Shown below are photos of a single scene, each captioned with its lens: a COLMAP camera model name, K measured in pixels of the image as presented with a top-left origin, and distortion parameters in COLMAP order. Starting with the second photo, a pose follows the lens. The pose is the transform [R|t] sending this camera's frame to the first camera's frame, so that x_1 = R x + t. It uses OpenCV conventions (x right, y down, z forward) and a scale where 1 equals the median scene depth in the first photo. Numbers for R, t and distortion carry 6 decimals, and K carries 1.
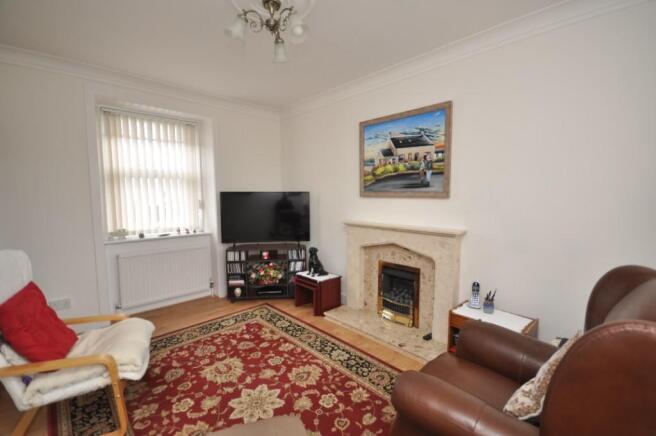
lens RADIAL K [[286.7, 0, 328.1], [0, 286.7, 220.0], [0, 0, 1]] dist [-0.002217, -0.000124]
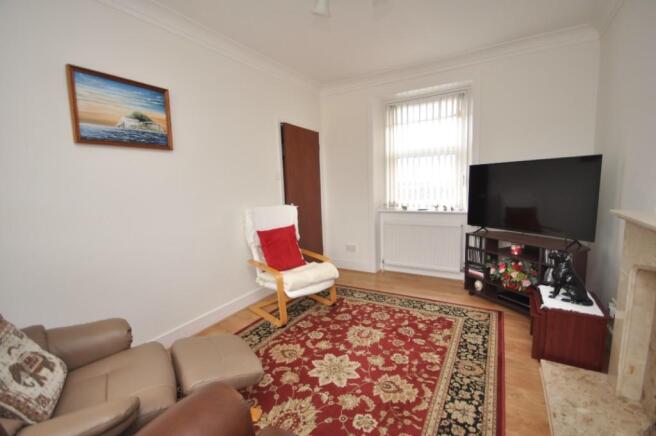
lens RADIAL K [[286.7, 0, 328.1], [0, 286.7, 220.0], [0, 0, 1]] dist [-0.002217, -0.000124]
pose [[0.264831, 0.117681, -0.957087, 0.463044], [-0.049977, 0.992867, 0.108251, -0.008951], [0.962999, 0.019164, 0.268823, 0.465402]]
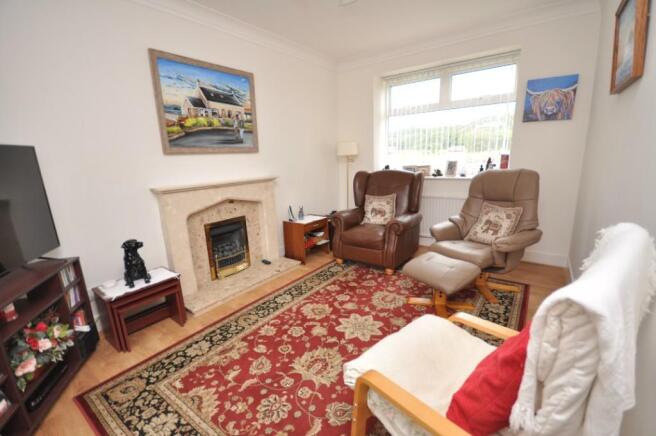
lens RADIAL K [[286.7, 0, 328.1], [0, 286.7, 220.0], [0, 0, 1]] dist [-0.002217, -0.000124]
pose [[-0.167152, -0.213457, 0.962547, -0.850166], [0.124082, 0.963965, 0.235319, -0.043320], [-0.978092, 0.158769, -0.134642, 0.823478]]
